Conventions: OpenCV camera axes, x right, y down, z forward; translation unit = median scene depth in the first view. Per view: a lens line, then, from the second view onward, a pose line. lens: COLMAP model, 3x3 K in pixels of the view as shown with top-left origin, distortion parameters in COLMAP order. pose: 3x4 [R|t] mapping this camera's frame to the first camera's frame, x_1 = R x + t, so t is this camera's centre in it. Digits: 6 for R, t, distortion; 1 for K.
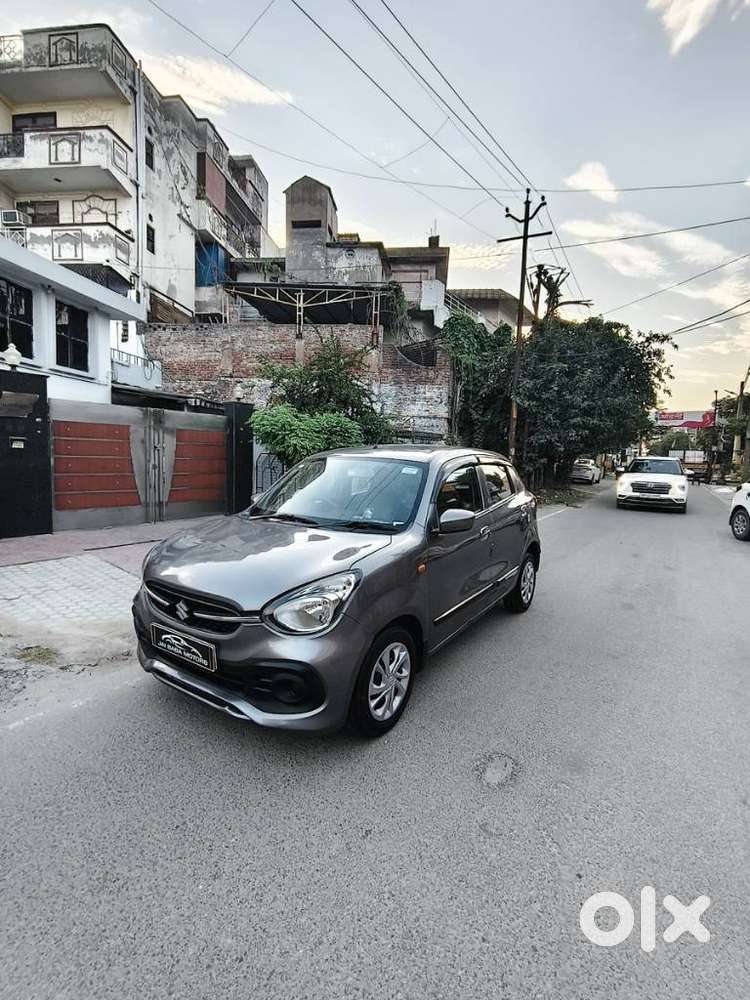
lens RADIAL K [[471.2, 0, 386.1], [0, 471.2, 498.0], [0, 0, 1]] dist [-0.010221, 0.004267]
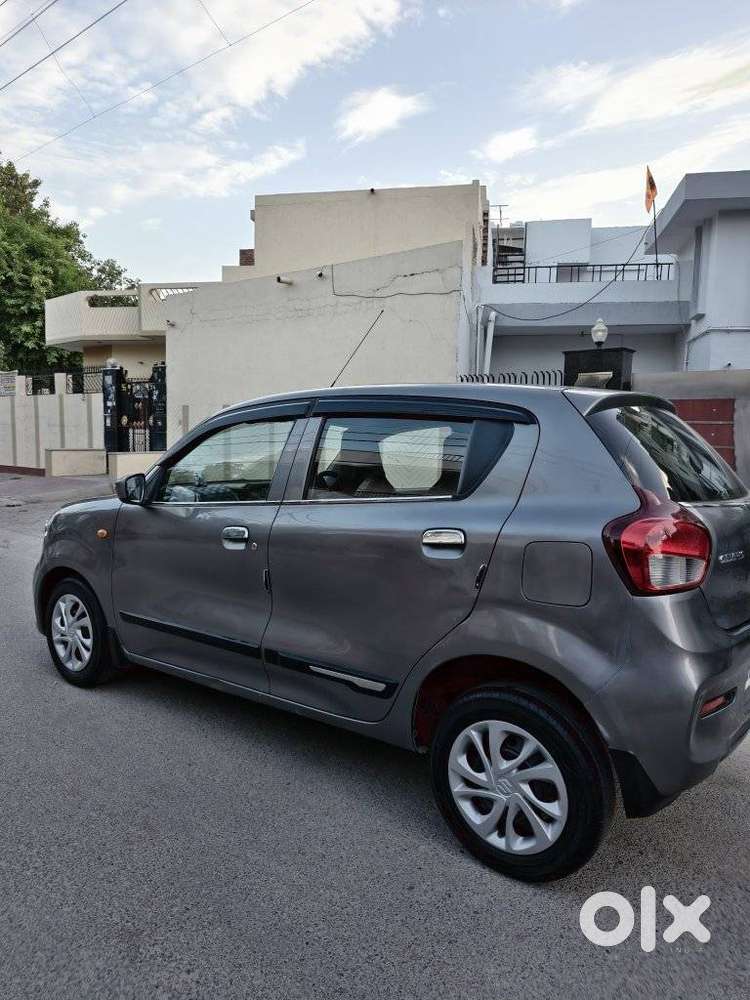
lens RADIAL K [[700.1, 0, 363.5], [0, 700.1, 479.4], [0, 0, 1]] dist [0.010400, -0.001404]
pose [[-0.085450, 0.031835, -0.995834, 0.220017], [-0.117466, 0.992197, 0.041798, -0.009798], [0.989394, 0.120548, -0.081044, 0.259360]]
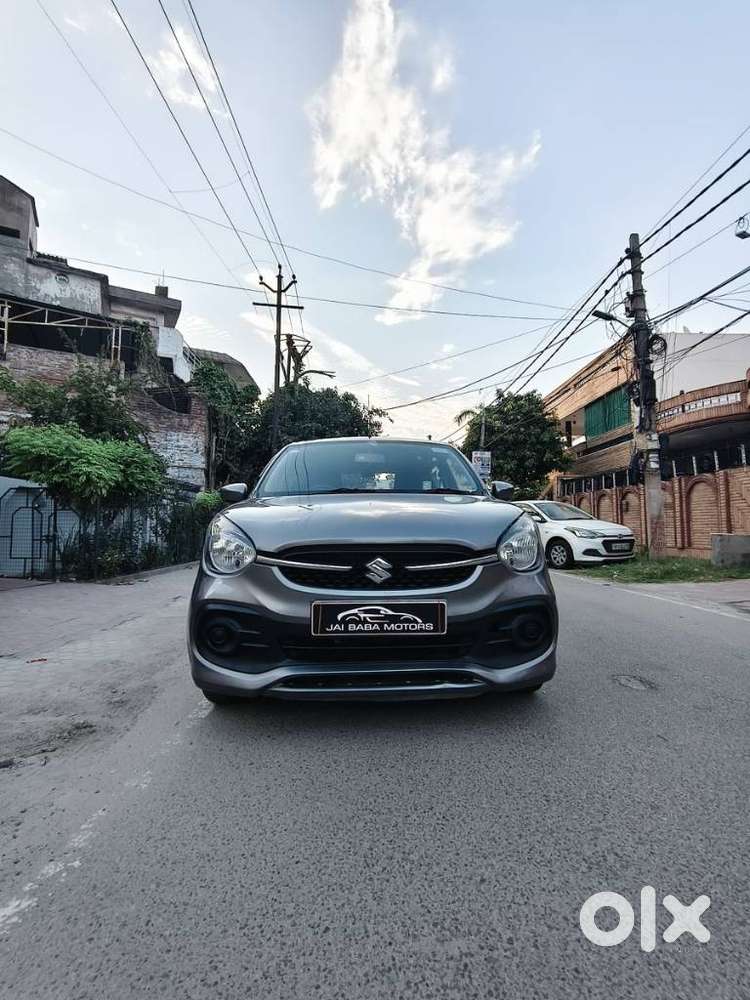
lens RADIAL K [[471.2, 0, 386.1], [0, 471.2, 498.0], [0, 0, 1]] dist [-0.010221, 0.004267]
pose [[0.807555, 0.006502, 0.589756, -0.126978], [0.082022, 0.988984, -0.123216, 0.031524], [-0.584060, 0.147876, 0.798127, 0.051931]]
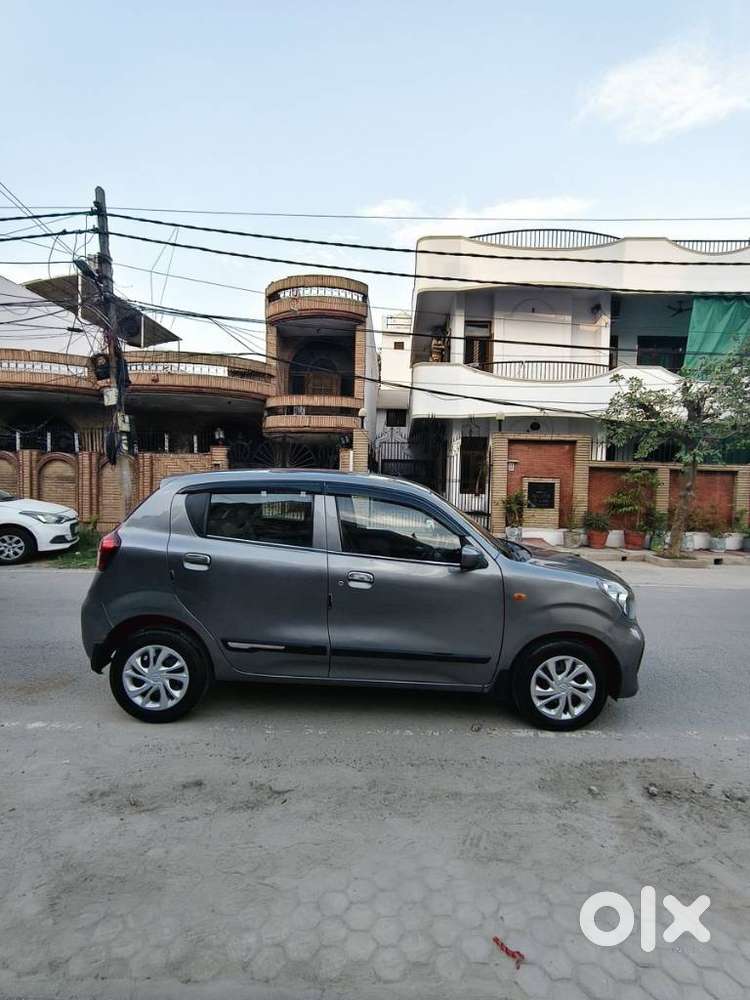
lens RADIAL K [[471.2, 0, 386.1], [0, 471.2, 498.0], [0, 0, 1]] dist [-0.010221, 0.004267]
pose [[-0.556361, -0.073973, 0.827642, -0.186188], [0.037636, 0.992764, 0.114031, -0.040117], [-0.830088, 0.094591, -0.549551, 0.354666]]
